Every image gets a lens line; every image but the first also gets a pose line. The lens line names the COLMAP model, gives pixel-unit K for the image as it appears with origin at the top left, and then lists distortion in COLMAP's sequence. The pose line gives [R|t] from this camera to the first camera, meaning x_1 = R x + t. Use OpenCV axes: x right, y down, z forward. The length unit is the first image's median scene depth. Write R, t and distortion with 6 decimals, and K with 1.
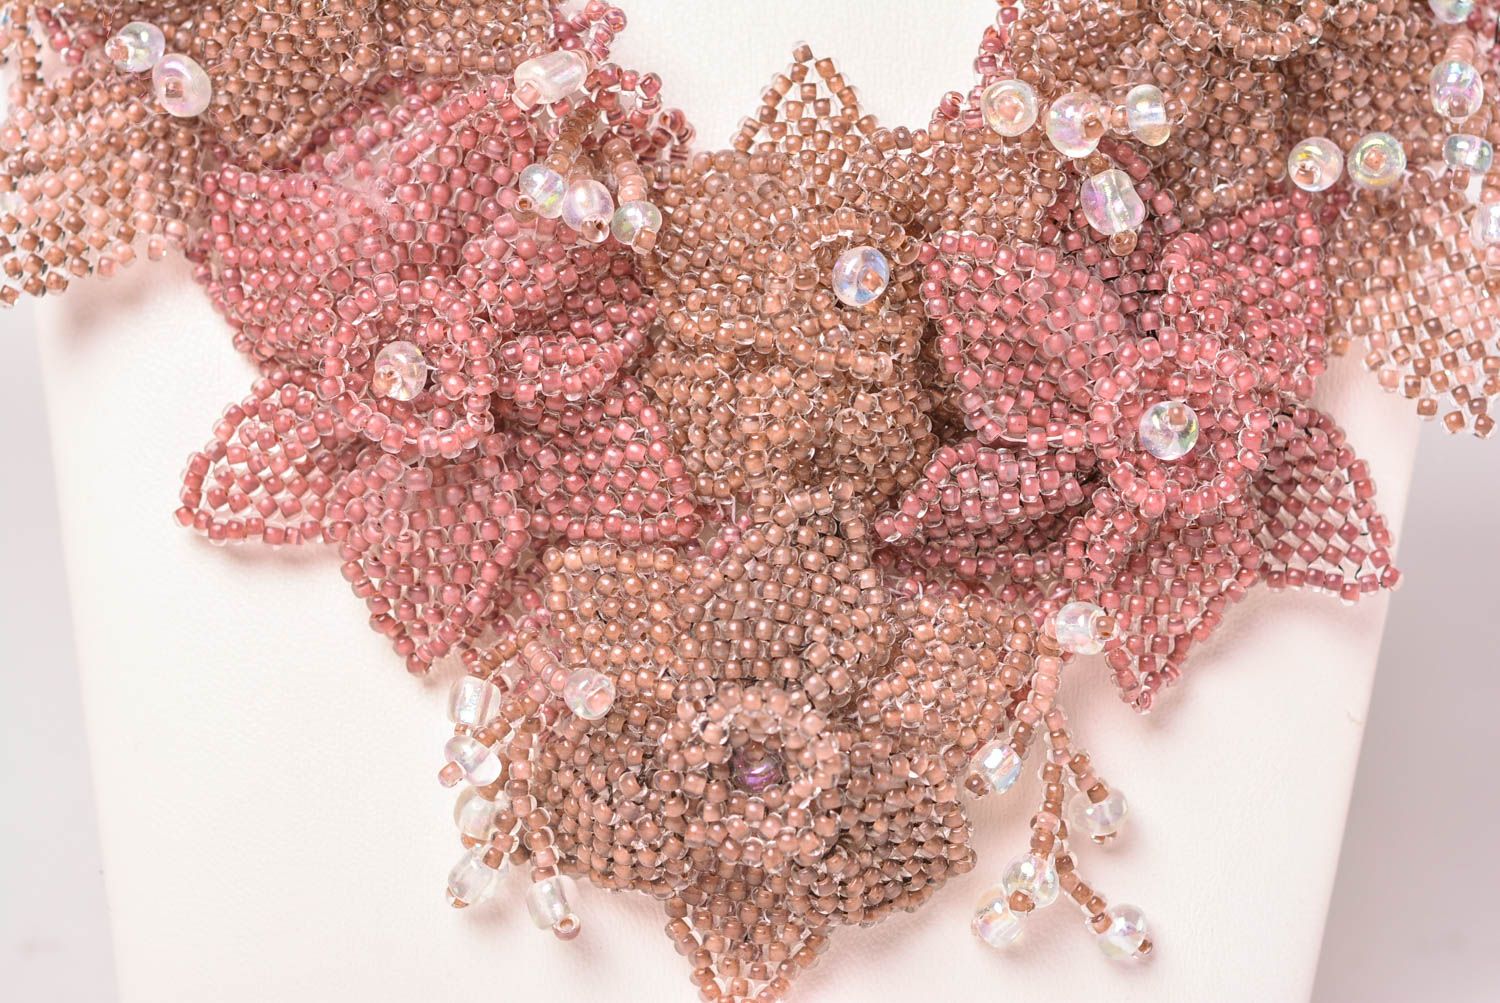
lens RADIAL K [[3921.0, 0, 750.0], [0, 3921.0, 501.5], [0, 0, 1]] dist [-0.023484, -0.184362]
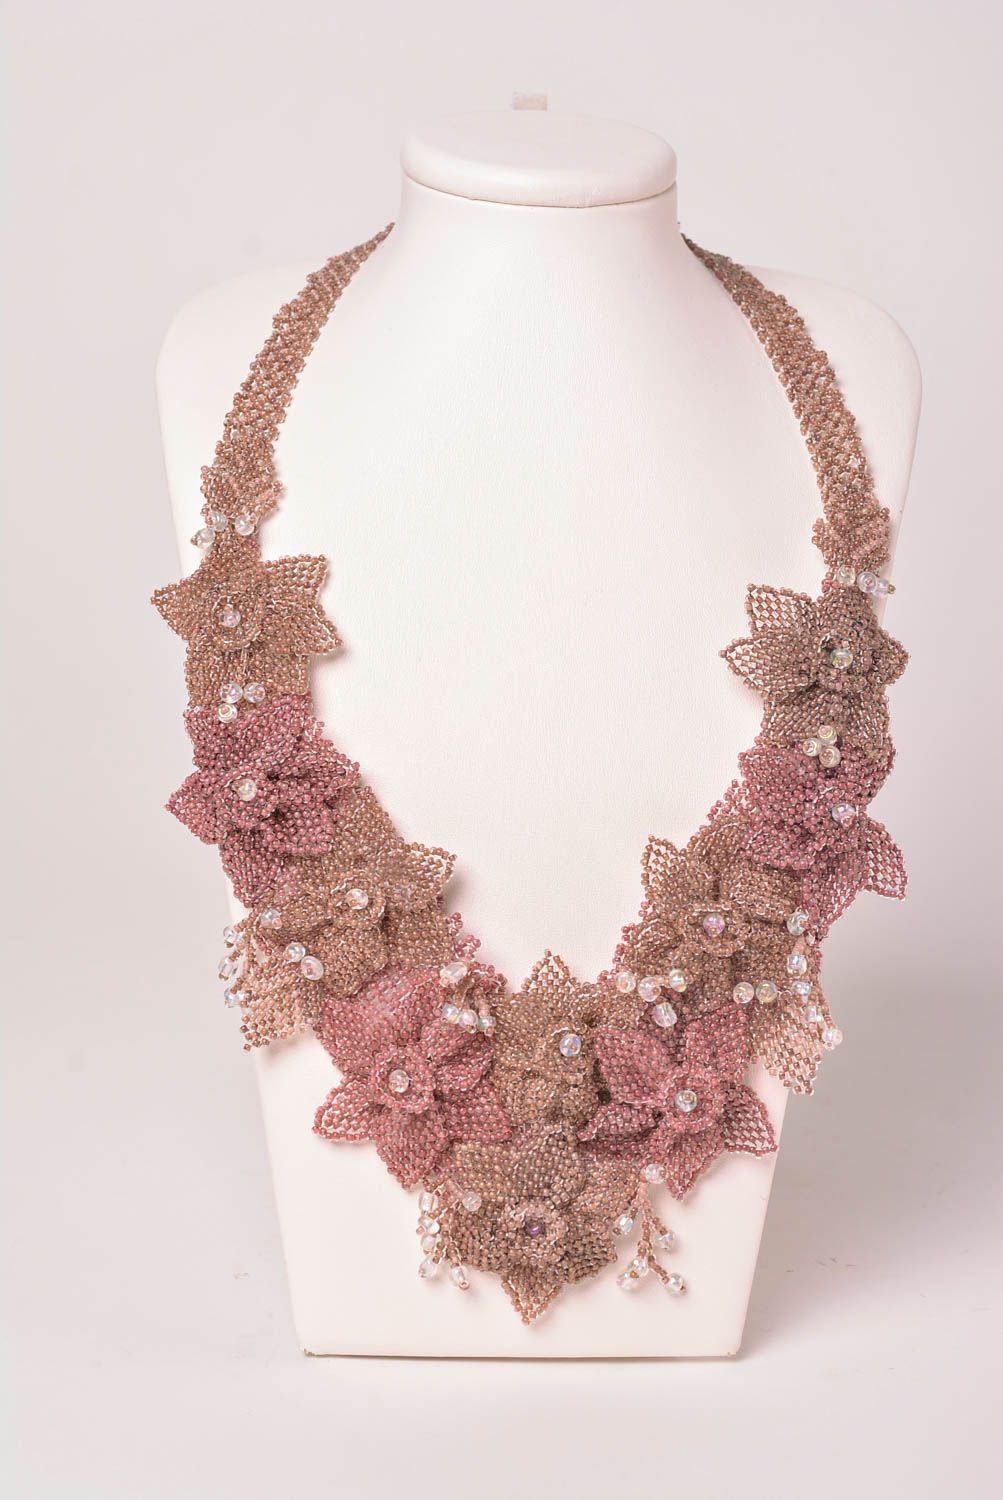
lens RADIAL K [[3921.0, 0, 501.5], [0, 3921.0, 750.0], [0, 0, 1]] dist [-0.023484, -0.184362]
pose [[0.999765, -0.015144, -0.015521, 0.025380], [0.015964, 0.998405, 0.054153, -0.397762], [0.014676, -0.054388, 0.998412, -1.636694]]
